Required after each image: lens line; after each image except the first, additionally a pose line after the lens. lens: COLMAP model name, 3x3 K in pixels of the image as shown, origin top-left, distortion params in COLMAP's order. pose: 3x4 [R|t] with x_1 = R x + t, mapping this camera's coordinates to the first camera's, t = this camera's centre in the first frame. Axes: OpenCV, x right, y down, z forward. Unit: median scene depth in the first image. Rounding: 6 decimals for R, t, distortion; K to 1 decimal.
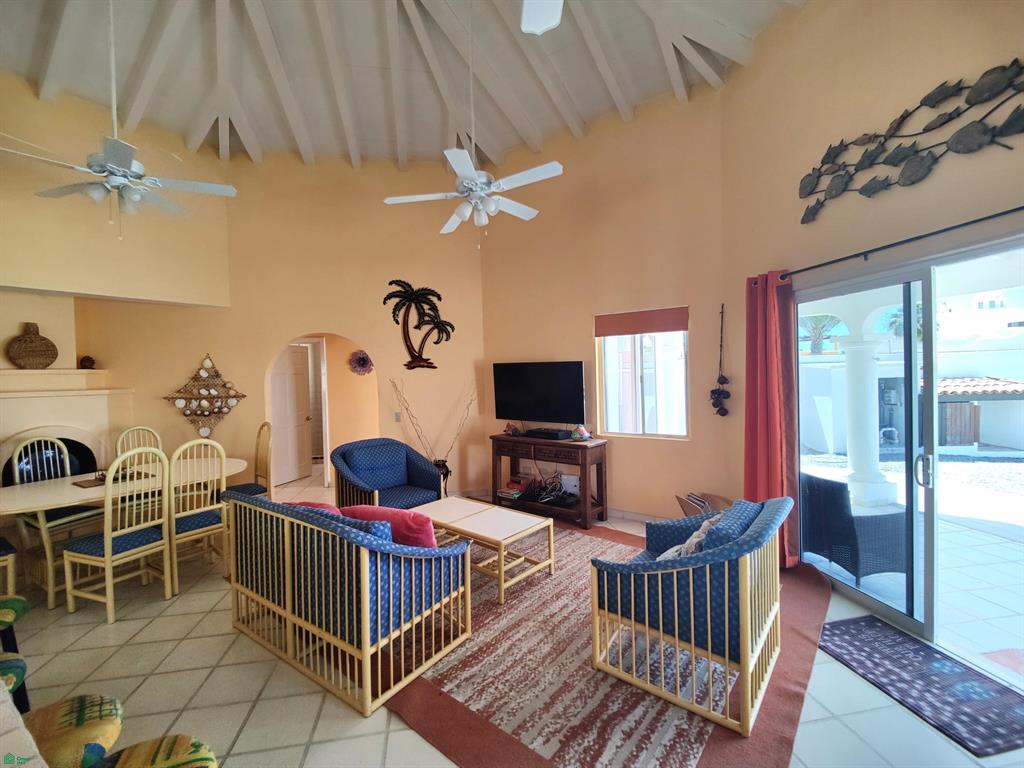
lens RADIAL K [[451.9, 0, 512.0], [0, 451.9, 384.0], [0, 0, 1]] dist [-0.004070, -0.000763]
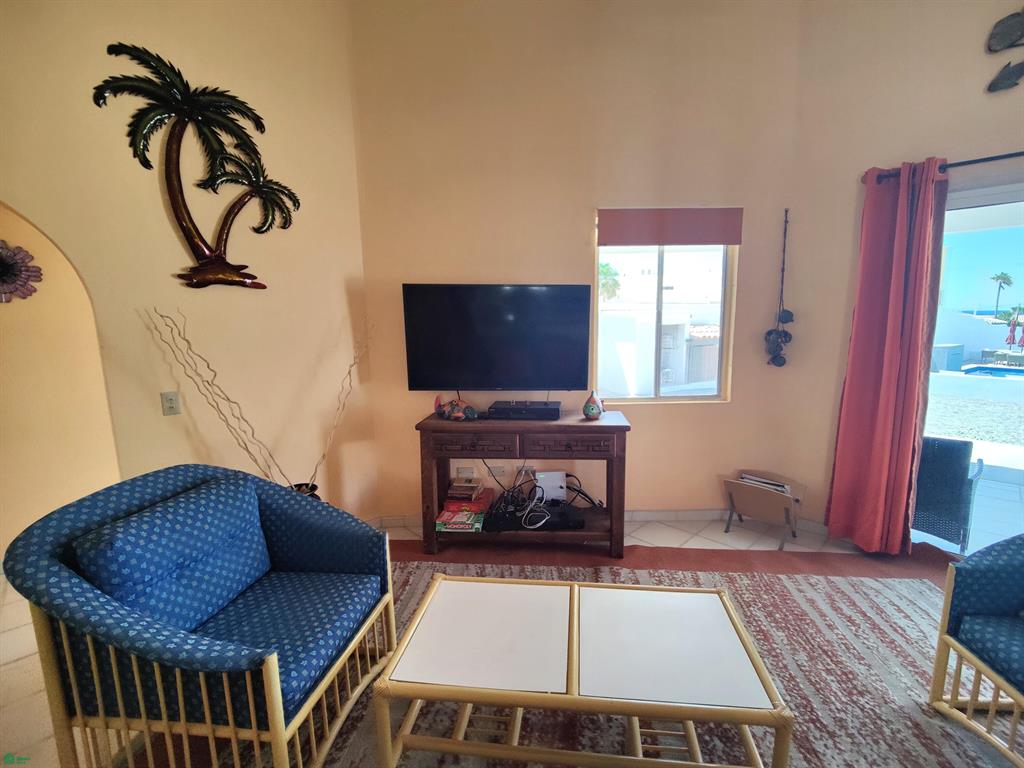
lens RADIAL K [[455.0, 0, 513.3], [0, 455.0, 391.6], [0, 0, 1]] dist [-0.016208, -0.000399]
pose [[0.803736, -0.079047, 0.589712, -0.285881], [0.006202, 0.992195, 0.124544, 0.015061], [-0.594953, -0.096443, 0.797953, 0.572740]]
